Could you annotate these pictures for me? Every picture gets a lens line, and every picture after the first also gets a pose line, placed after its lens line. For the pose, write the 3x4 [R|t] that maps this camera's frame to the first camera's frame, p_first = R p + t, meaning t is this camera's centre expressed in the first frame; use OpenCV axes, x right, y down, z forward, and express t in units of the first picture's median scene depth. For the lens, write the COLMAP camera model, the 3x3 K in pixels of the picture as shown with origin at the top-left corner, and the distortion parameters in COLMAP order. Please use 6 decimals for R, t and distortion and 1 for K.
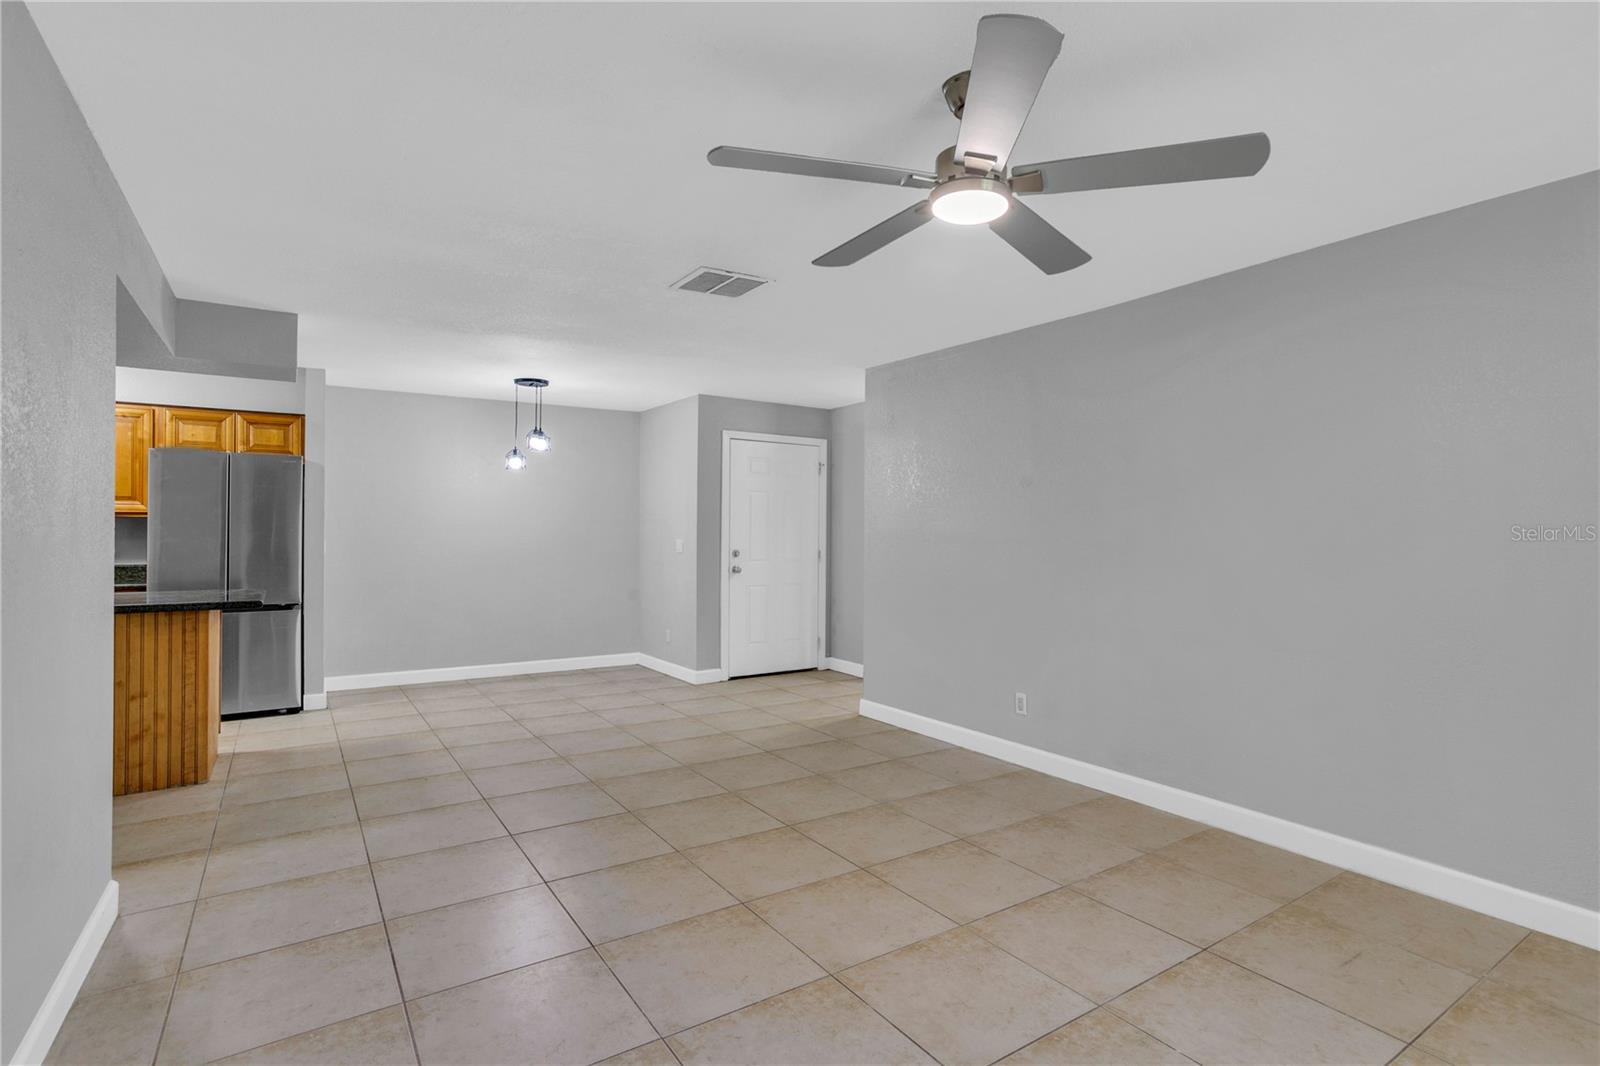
lens RADIAL K [[774.8, 0, 808.5], [0, 774.8, 536.0], [0, 0, 1]] dist [-0.024649, 0.004613]
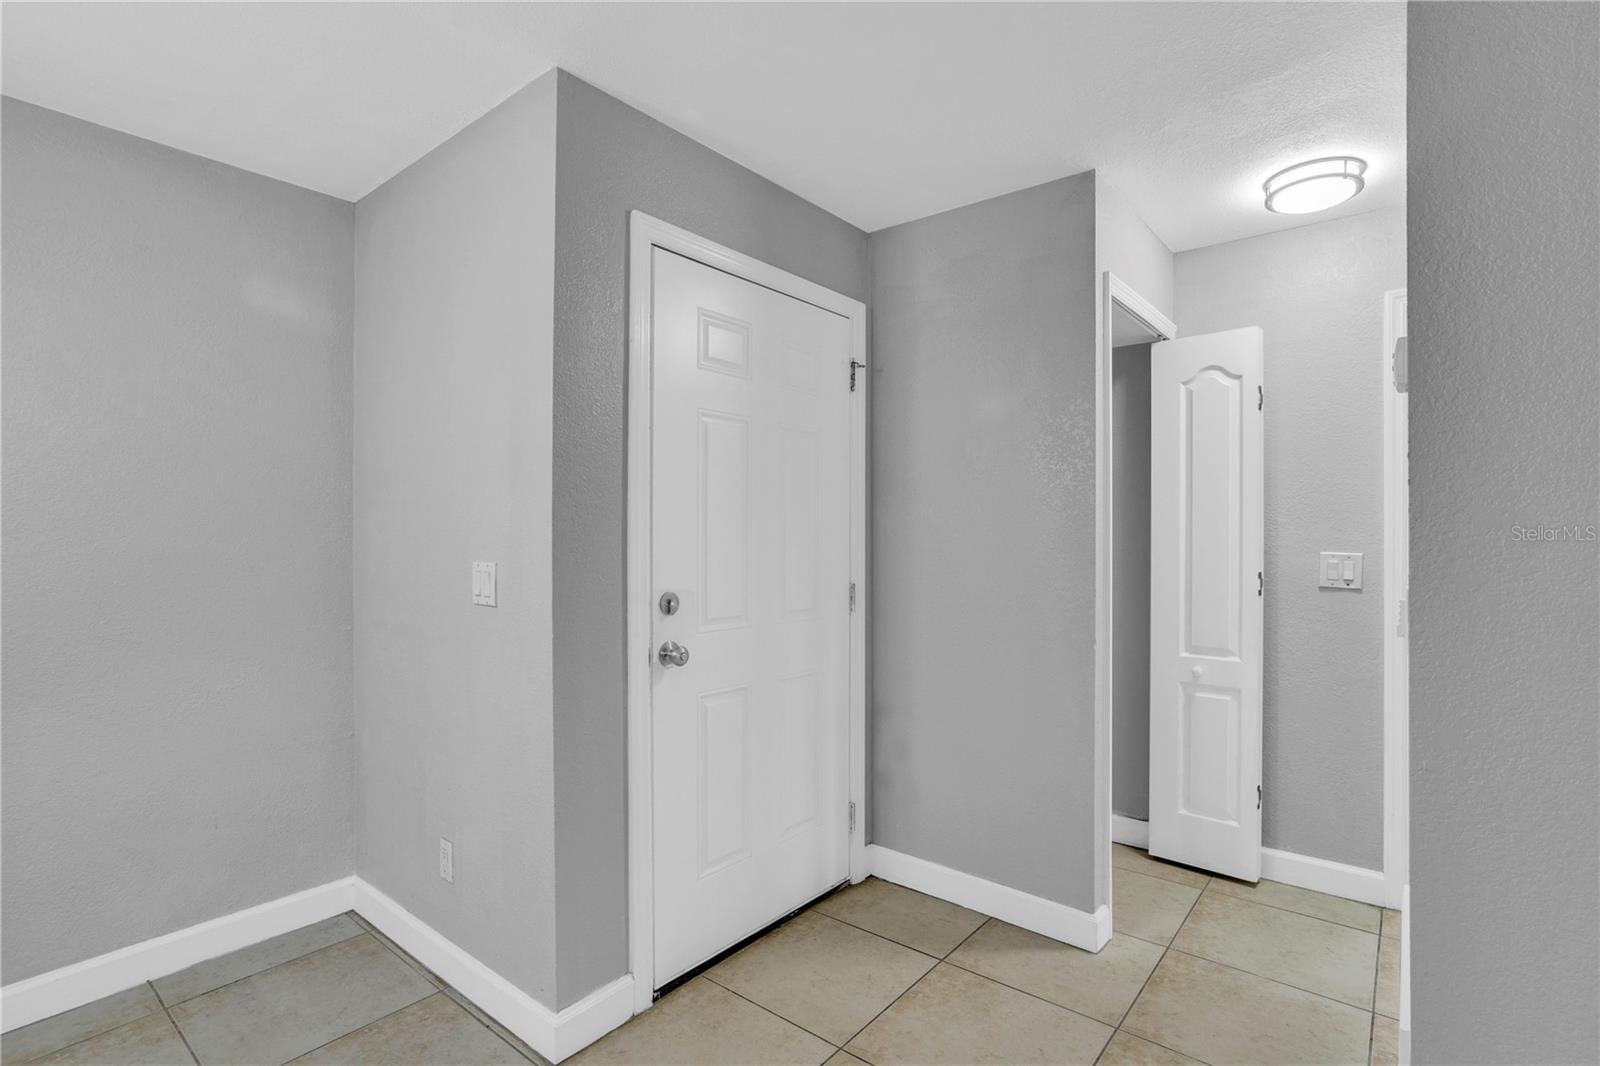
lens RADIAL K [[774.8, 0, 792.4], [0, 774.8, 543.6], [0, 0, 1]] dist [-0.024649, 0.004613]
pose [[0.957847, -0.002729, 0.287267, -0.173739], [-0.001529, 0.999892, 0.014598, -0.009185], [-0.287276, -0.014422, 0.957739, 0.855638]]
